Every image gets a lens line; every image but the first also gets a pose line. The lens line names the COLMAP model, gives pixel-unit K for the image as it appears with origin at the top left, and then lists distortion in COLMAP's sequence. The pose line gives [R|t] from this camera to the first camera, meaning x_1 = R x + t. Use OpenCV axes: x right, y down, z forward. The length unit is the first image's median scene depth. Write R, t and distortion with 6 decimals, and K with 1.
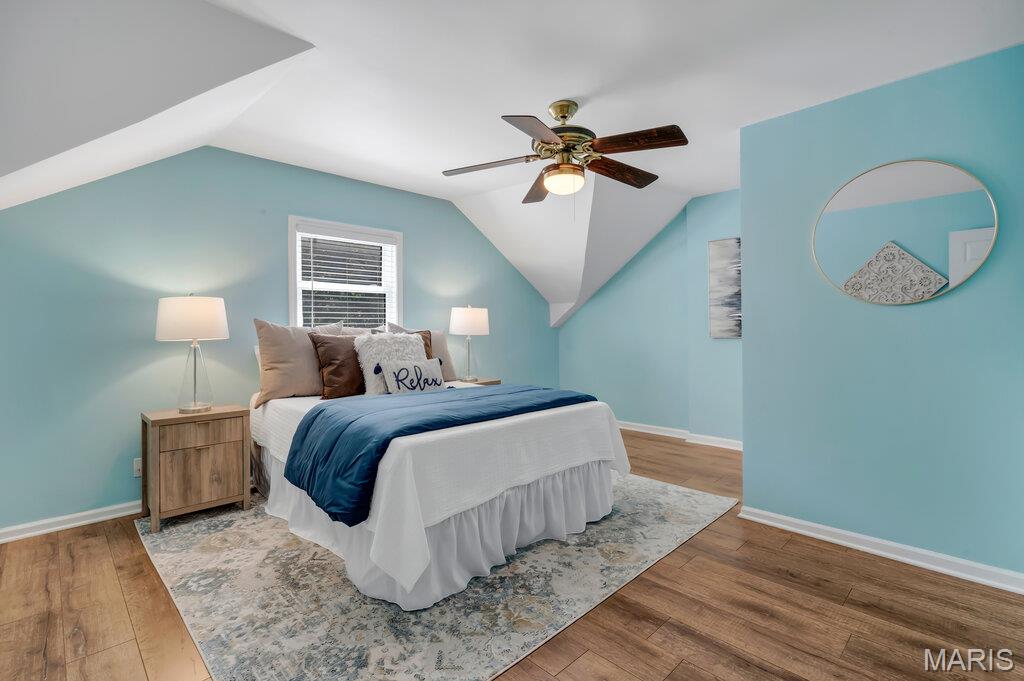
lens RADIAL K [[476.2, 0, 481.9], [0, 476.2, 306.5], [0, 0, 1]] dist [0.001267, 0.000336]
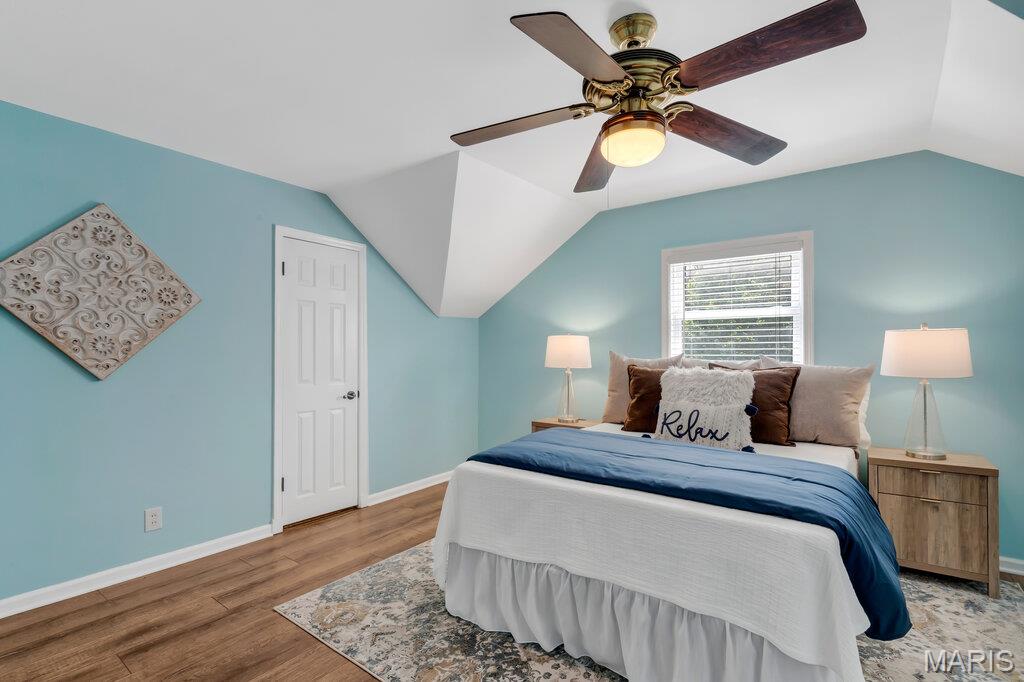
lens RADIAL K [[473.3, 0, 511.5], [0, 473.3, 342.2], [0, 0, 1]] dist [0.000402, -0.000235]
pose [[0.177068, -0.022578, -0.983940, 0.596043], [0.030309, 0.999388, -0.017478, 0.016968], [0.983732, -0.026728, 0.177644, 0.572748]]
